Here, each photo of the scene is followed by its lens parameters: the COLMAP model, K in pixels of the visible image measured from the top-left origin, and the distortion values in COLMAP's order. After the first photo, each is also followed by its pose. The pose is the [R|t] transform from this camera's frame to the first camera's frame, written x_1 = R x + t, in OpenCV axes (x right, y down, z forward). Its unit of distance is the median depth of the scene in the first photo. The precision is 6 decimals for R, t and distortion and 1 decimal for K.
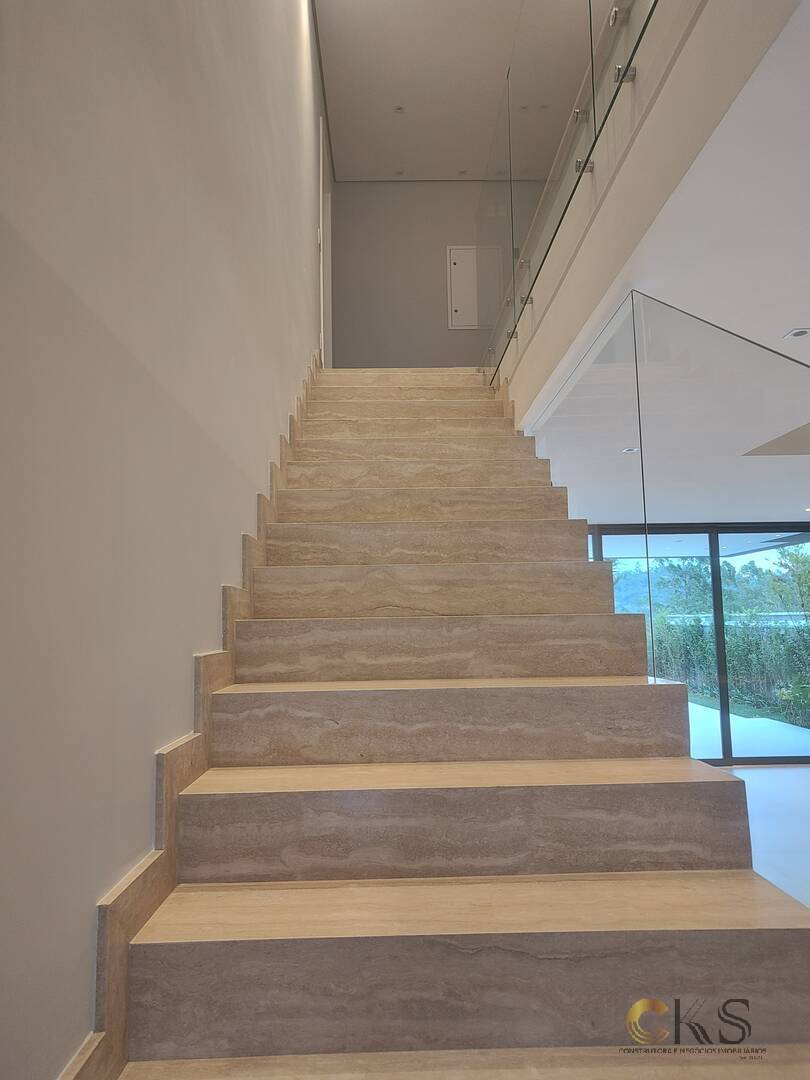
lens RADIAL K [[726.7, 0, 405.0], [0, 726.7, 540.0], [0, 0, 1]] dist [0.081431, -0.113732]
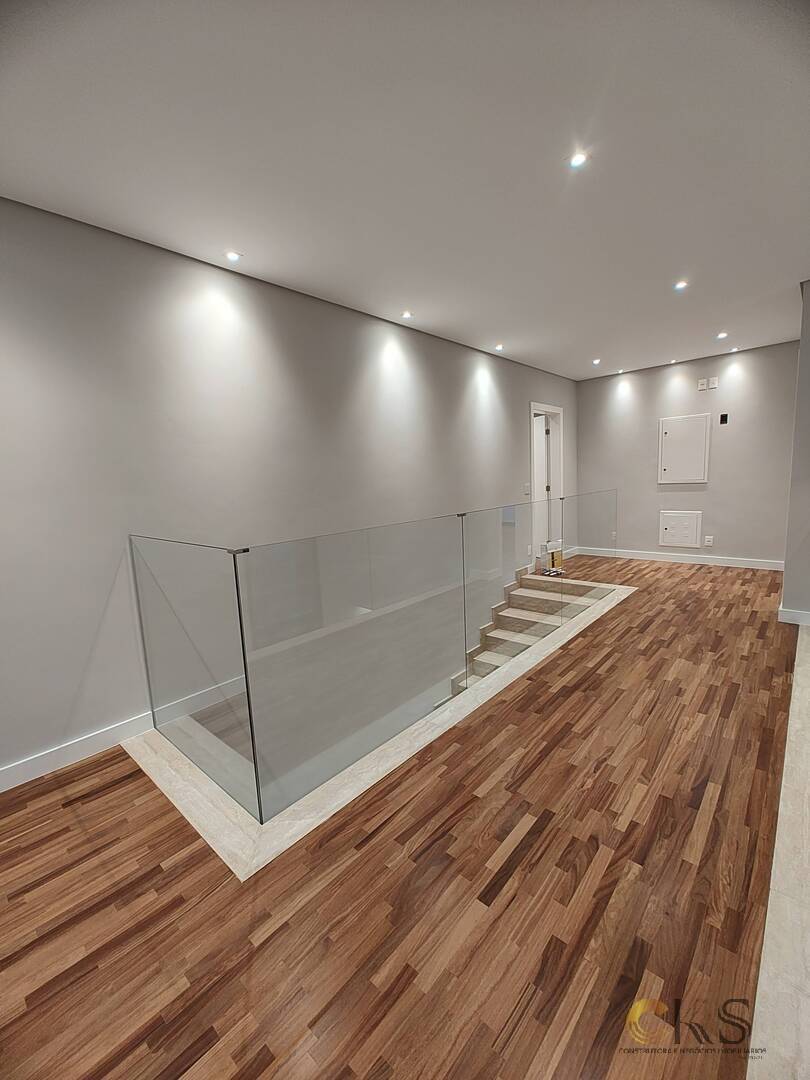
lens RADIAL K [[450.5, 0, 398.5], [0, 450.5, 535.8], [0, 0, 1]] dist [0.000068, 0.000074]
pose [[0.722656, 0.074126, -0.687221, 1.558902], [0.110604, 0.969021, 0.220829, -1.034755], [0.682301, -0.235593, 0.692071, -2.072412]]
